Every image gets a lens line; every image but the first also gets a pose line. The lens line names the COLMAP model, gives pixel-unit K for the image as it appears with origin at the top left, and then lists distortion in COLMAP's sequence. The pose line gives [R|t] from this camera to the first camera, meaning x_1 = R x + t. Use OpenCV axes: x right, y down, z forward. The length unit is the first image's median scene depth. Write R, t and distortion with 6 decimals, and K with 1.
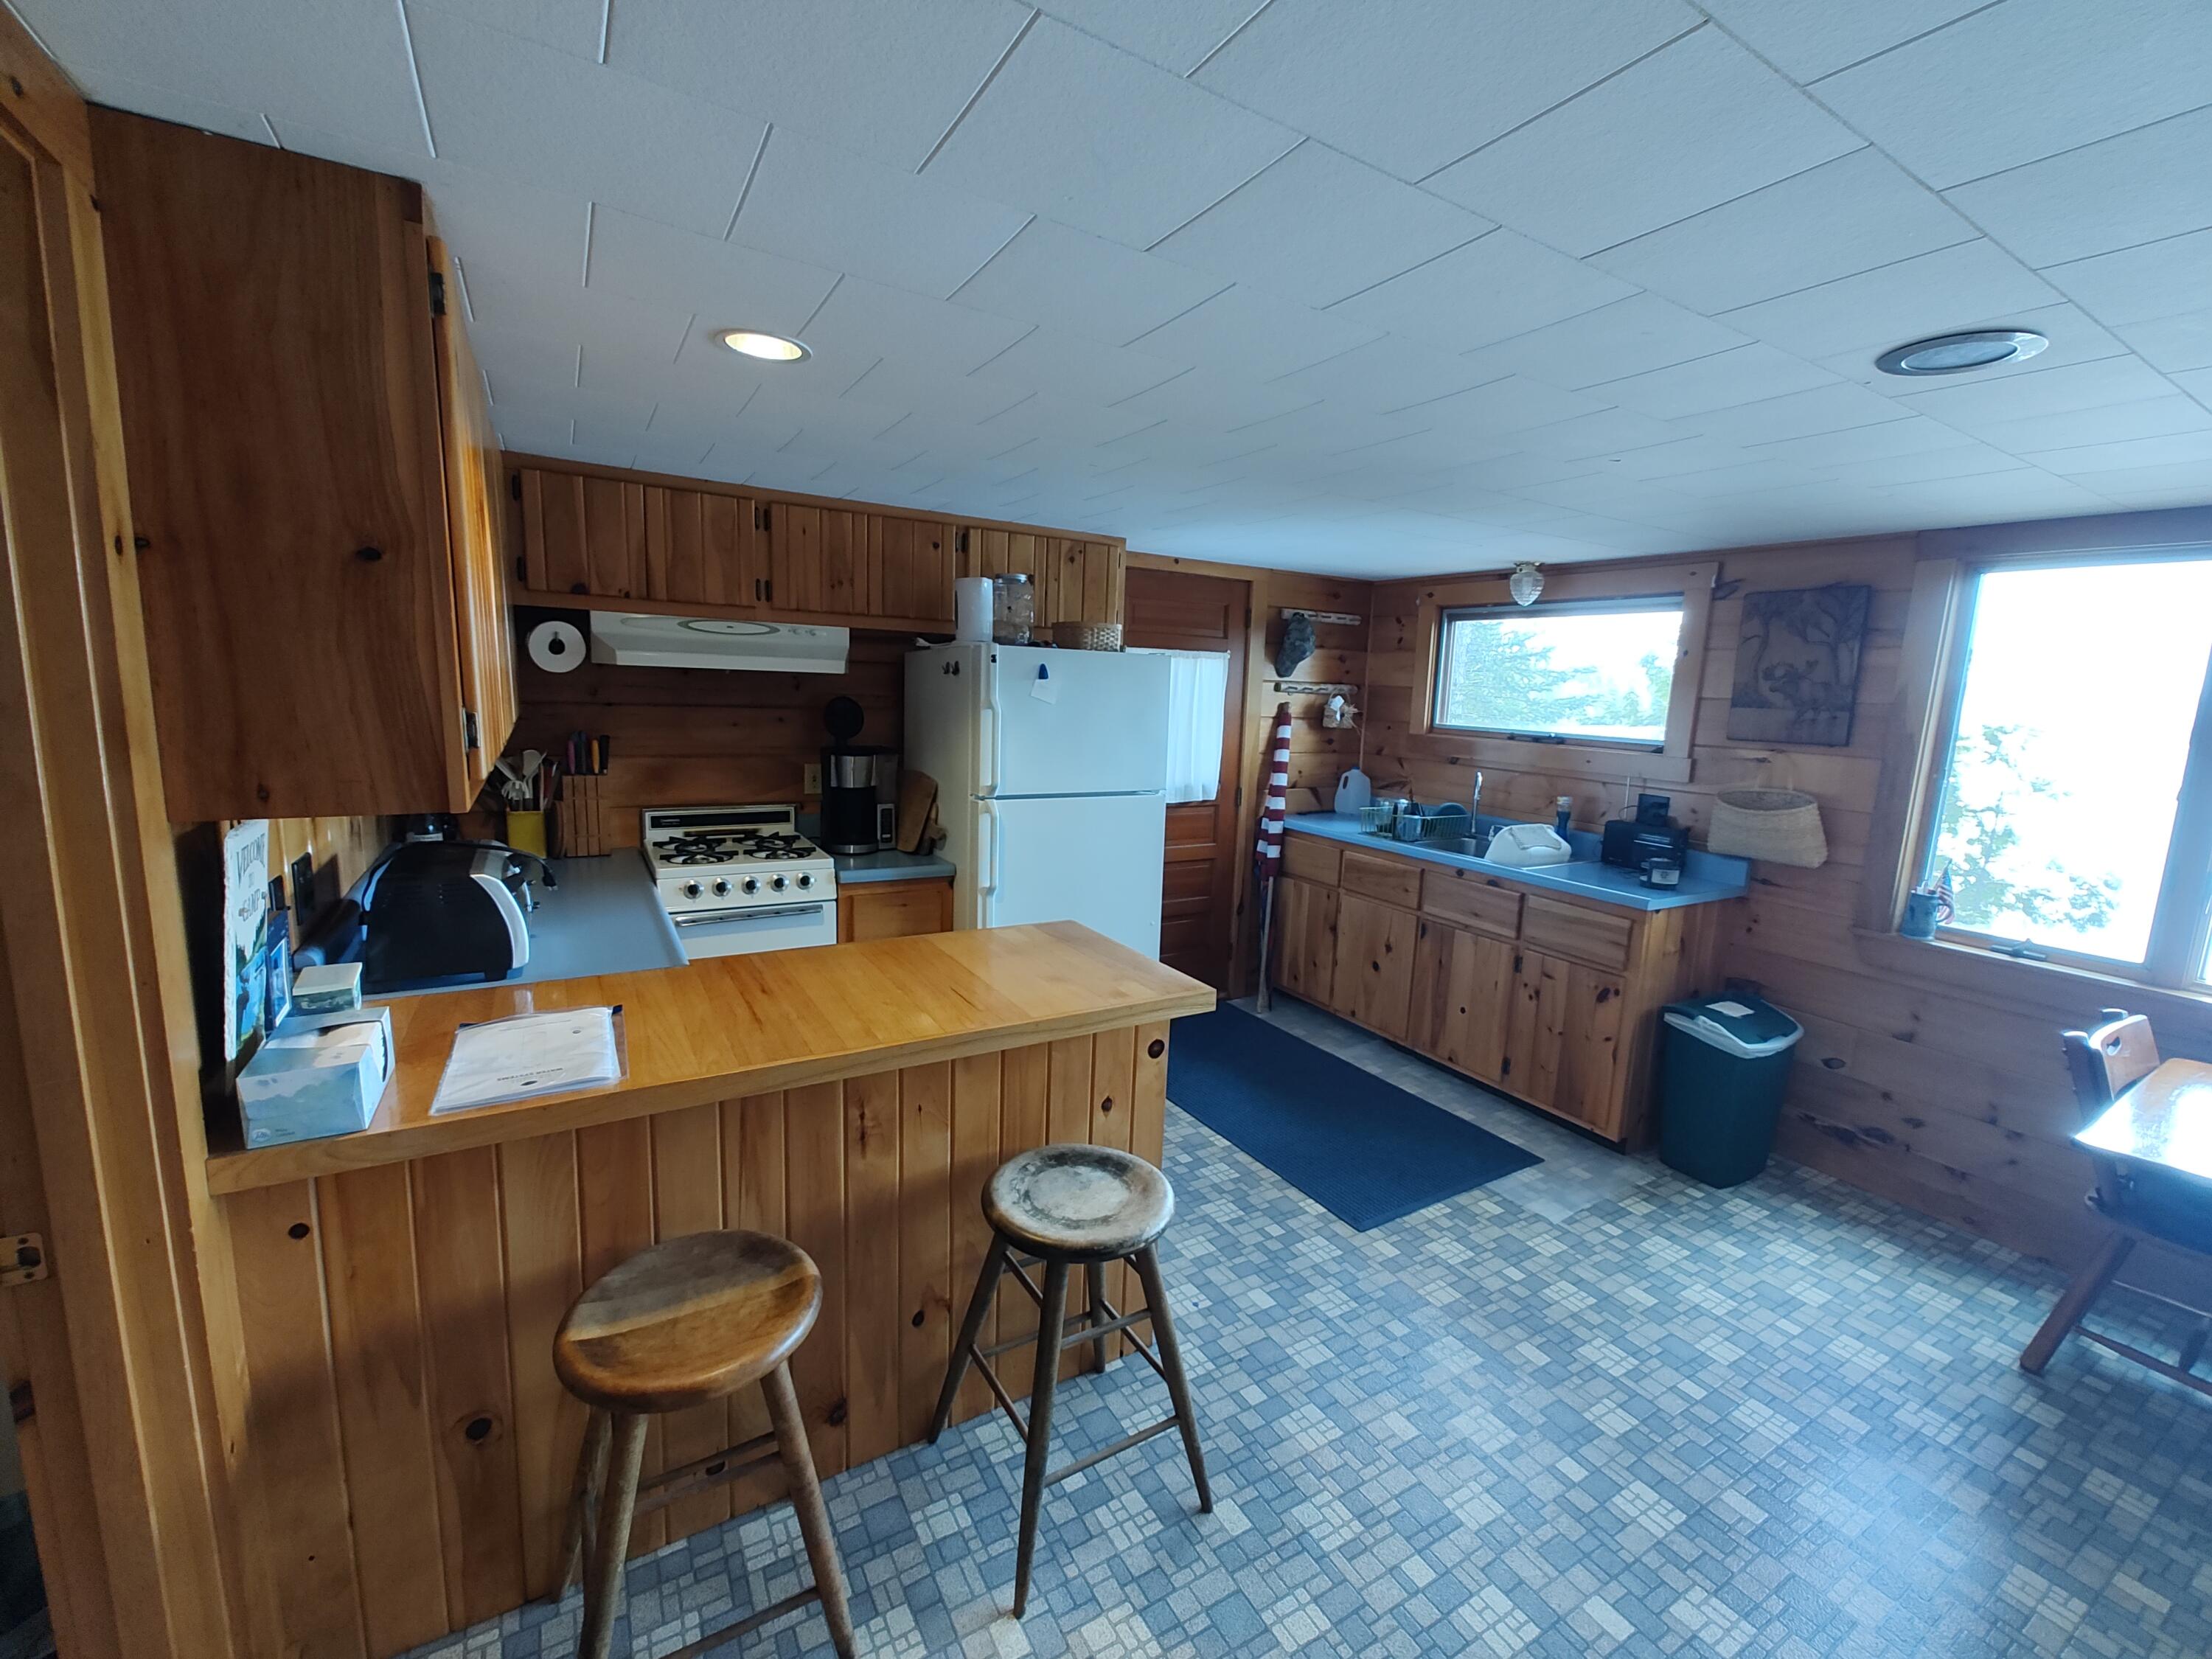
lens RADIAL K [[909.5, 0, 1106.0], [0, 909.5, 829.5], [0, 0, 1]] dist [0.002785, 0.000253]
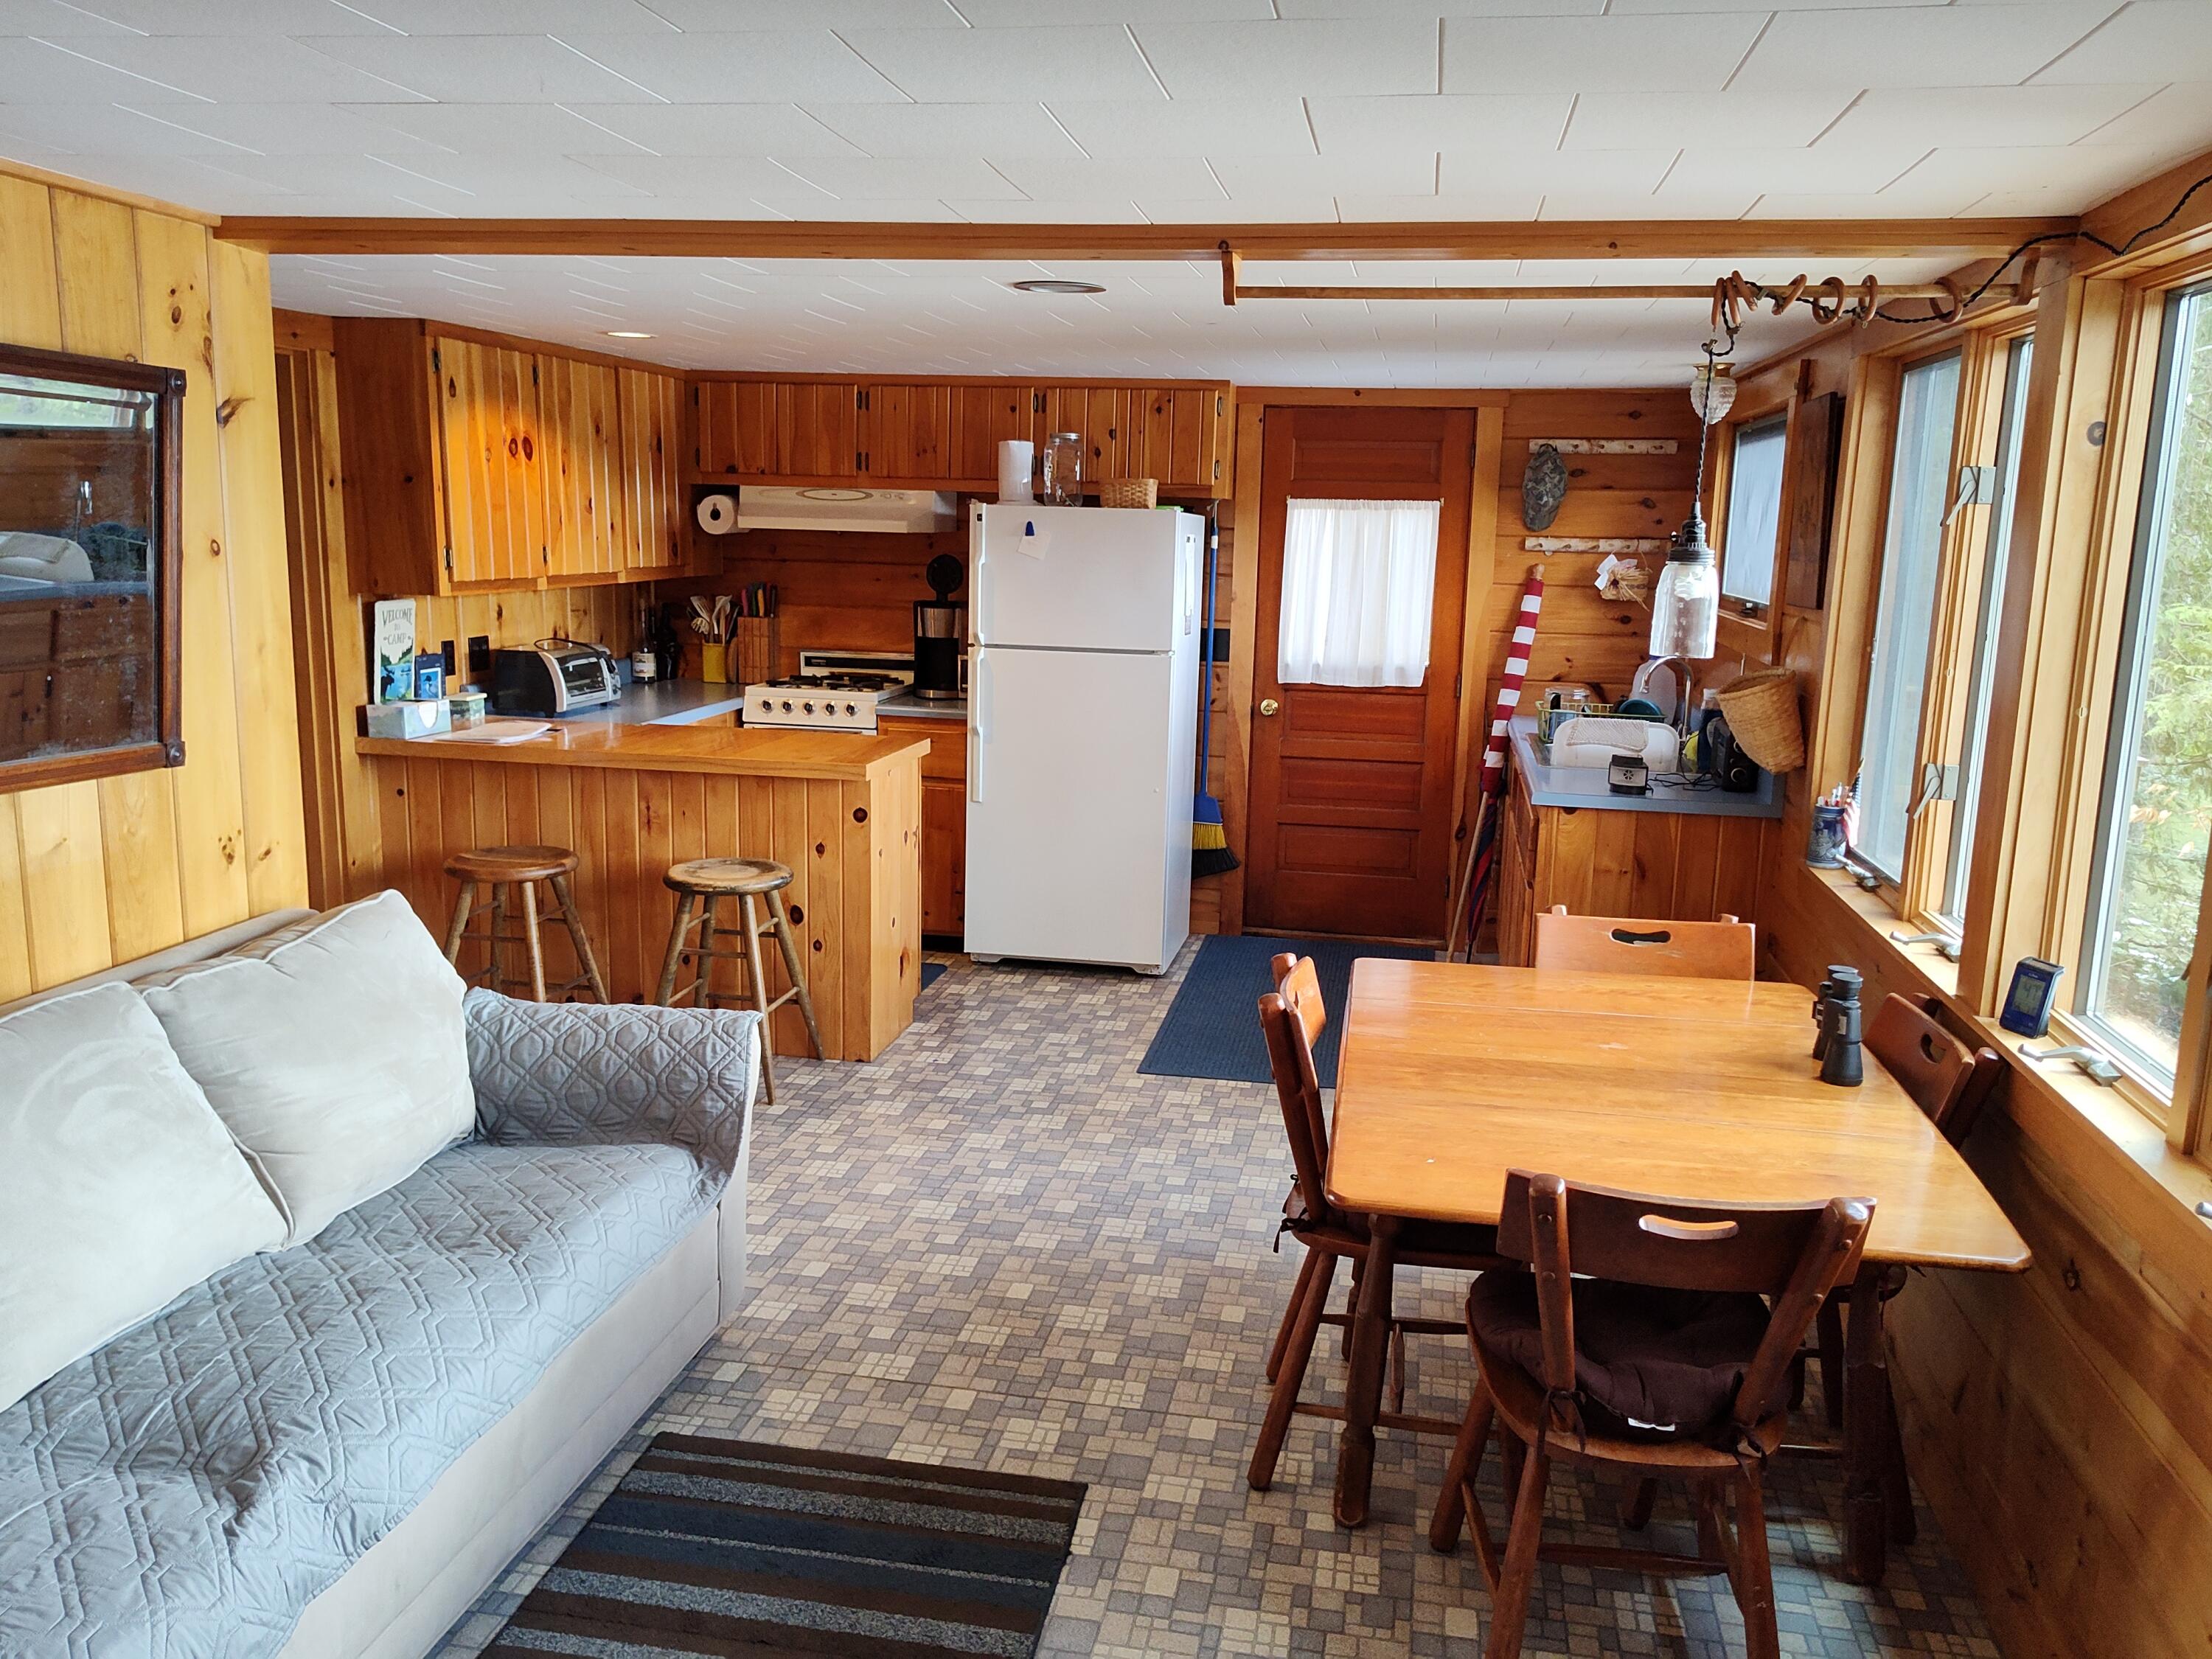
lens RADIAL K [[1680.9, 0, 1140.4], [0, 1680.9, 833.3], [0, 0, 1]] dist [0.094385, -0.128577]
pose [[0.760354, 0.102141, -0.641427, 1.339355], [-0.099878, 0.994199, 0.039920, 0.089349], [0.641783, 0.033711, 0.766145, -0.420119]]
